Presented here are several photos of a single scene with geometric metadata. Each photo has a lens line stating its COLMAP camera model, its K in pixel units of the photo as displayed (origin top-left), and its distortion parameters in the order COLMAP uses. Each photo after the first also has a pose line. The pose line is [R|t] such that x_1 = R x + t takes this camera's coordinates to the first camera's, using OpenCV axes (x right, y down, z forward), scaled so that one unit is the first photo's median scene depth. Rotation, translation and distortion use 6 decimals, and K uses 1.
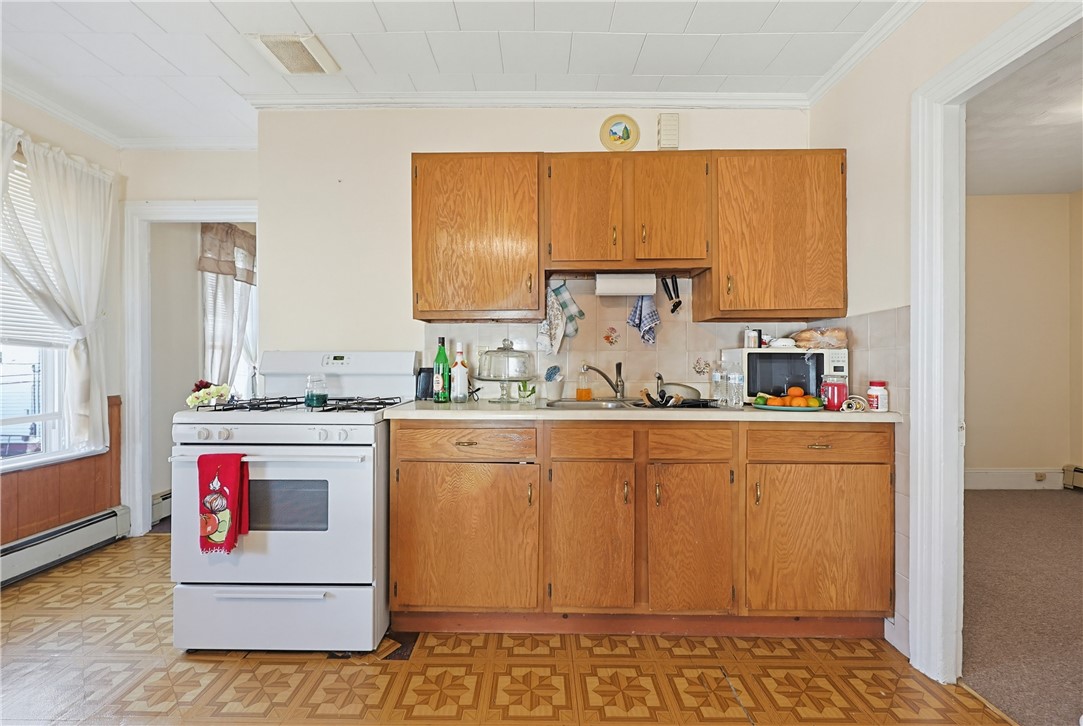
lens RADIAL K [[463.8, 0, 536.0], [0, 463.8, 366.2], [0, 0, 1]] dist [-0.000035, -0.000118]
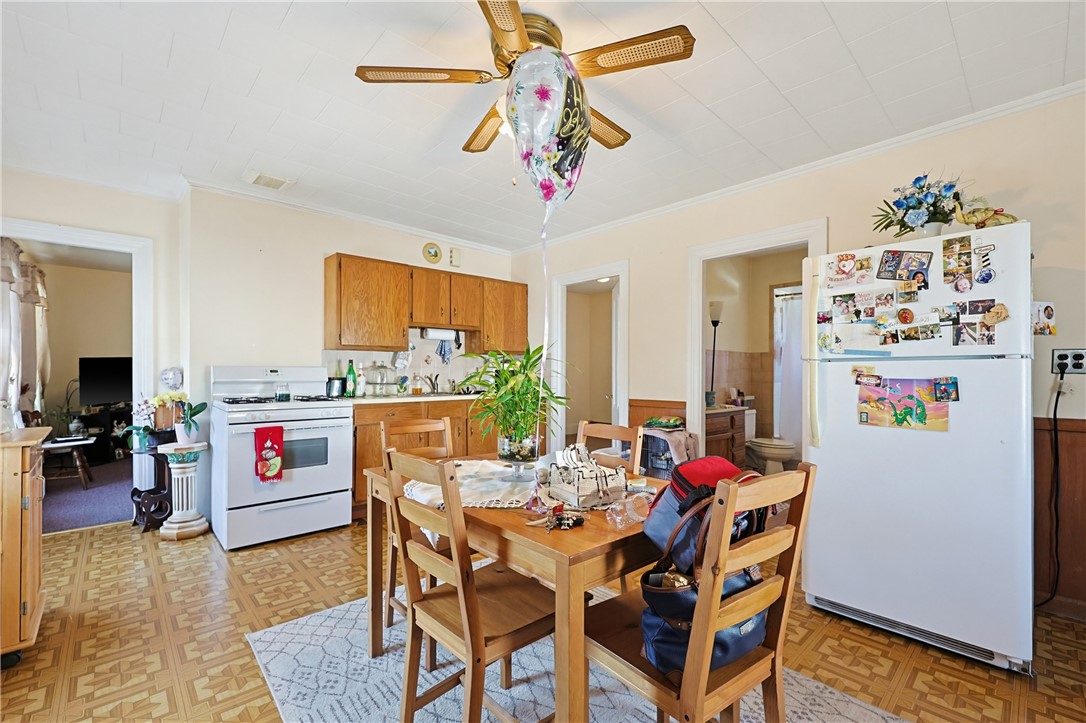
lens RADIAL K [[465.1, 0, 542.4], [0, 465.1, 371.6], [0, 0, 1]] dist [-0.000035, -0.000118]
pose [[0.733646, 0.002850, 0.679526, -0.898187], [0.002021, 0.999978, -0.006375, -0.005332], [-0.679529, 0.006050, 0.733624, -0.801816]]
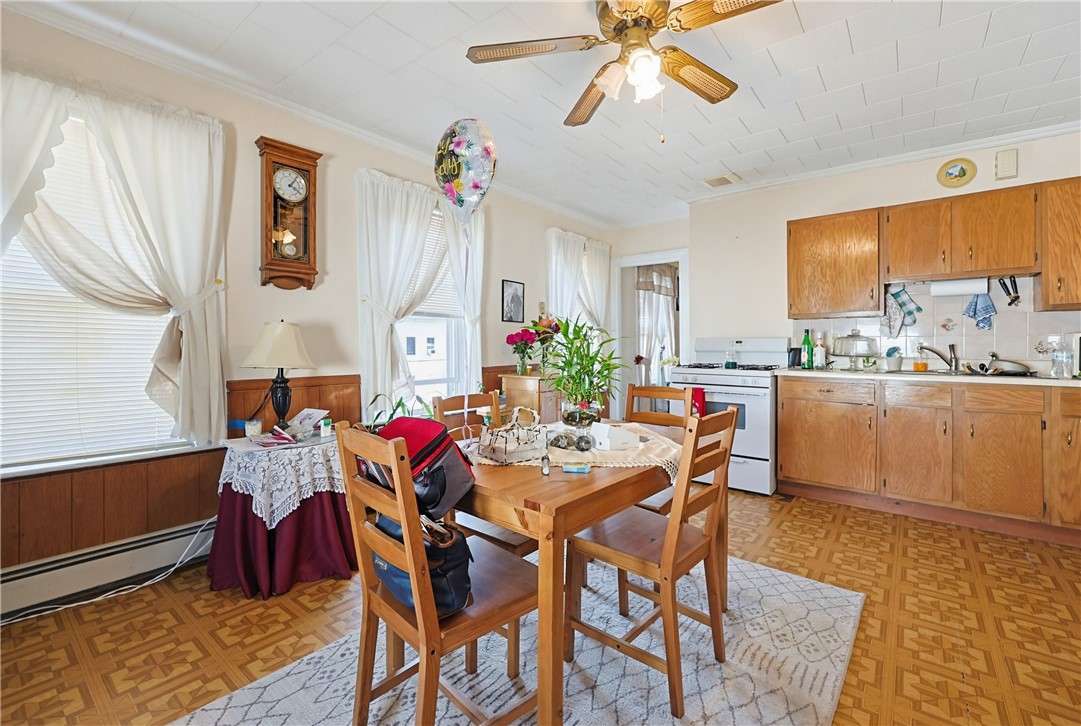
lens RADIAL K [[462.9, 0, 544.6], [0, 462.9, 345.1], [0, 0, 1]] dist [-0.000035, -0.000118]
pose [[0.786474, -0.000003, -0.617624, 0.082432], [-0.002659, 0.999991, -0.003391, 0.002136], [0.617618, 0.004309, 0.786466, -0.898888]]
